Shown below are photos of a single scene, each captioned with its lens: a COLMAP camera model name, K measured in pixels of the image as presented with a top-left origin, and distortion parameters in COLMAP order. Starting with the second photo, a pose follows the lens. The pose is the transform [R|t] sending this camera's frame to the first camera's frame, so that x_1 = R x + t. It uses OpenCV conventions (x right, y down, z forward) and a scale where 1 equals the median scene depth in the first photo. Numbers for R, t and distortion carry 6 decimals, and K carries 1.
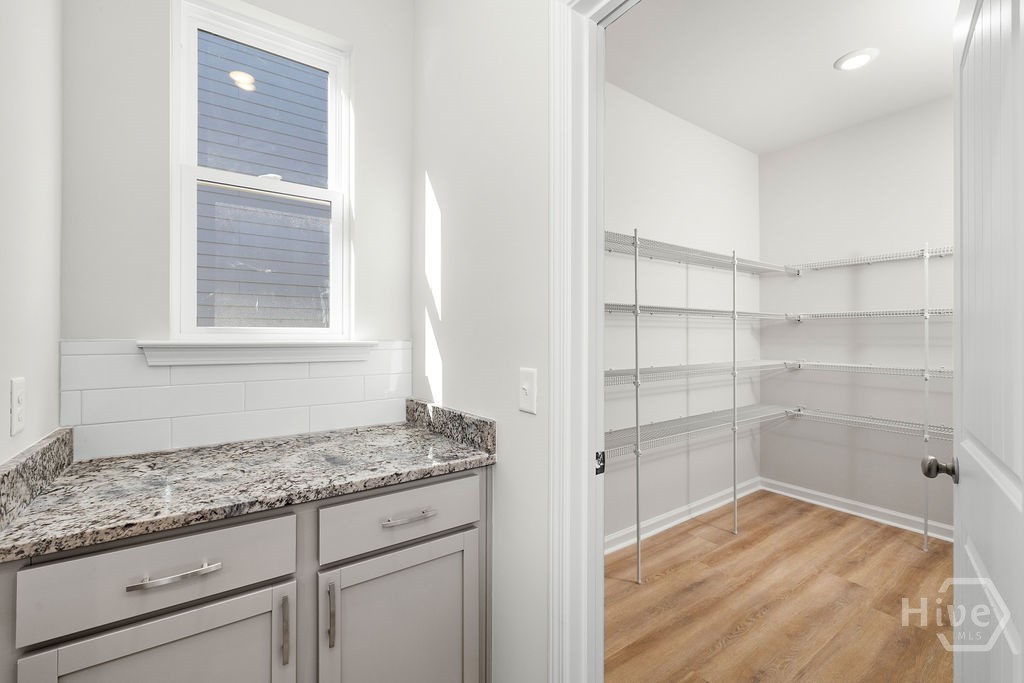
lens RADIAL K [[438.8, 0, 516.2], [0, 438.8, 338.7], [0, 0, 1]] dist [-0.002016, -0.000550]
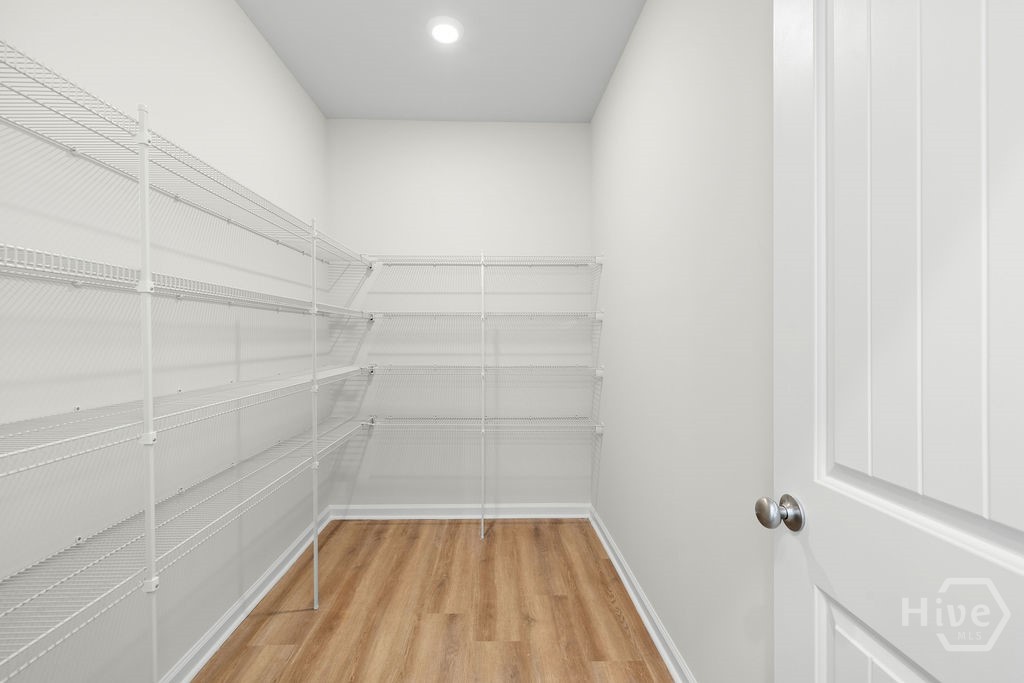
lens RADIAL K [[438.8, 0, 511.0], [0, 438.8, 340.7], [0, 0, 1]] dist [-0.002016, -0.000550]
pose [[0.569740, -0.003361, 0.821818, 0.159196], [0.001786, 0.999994, 0.002851, -0.004947], [-0.821823, -0.000157, 0.569743, 0.581198]]
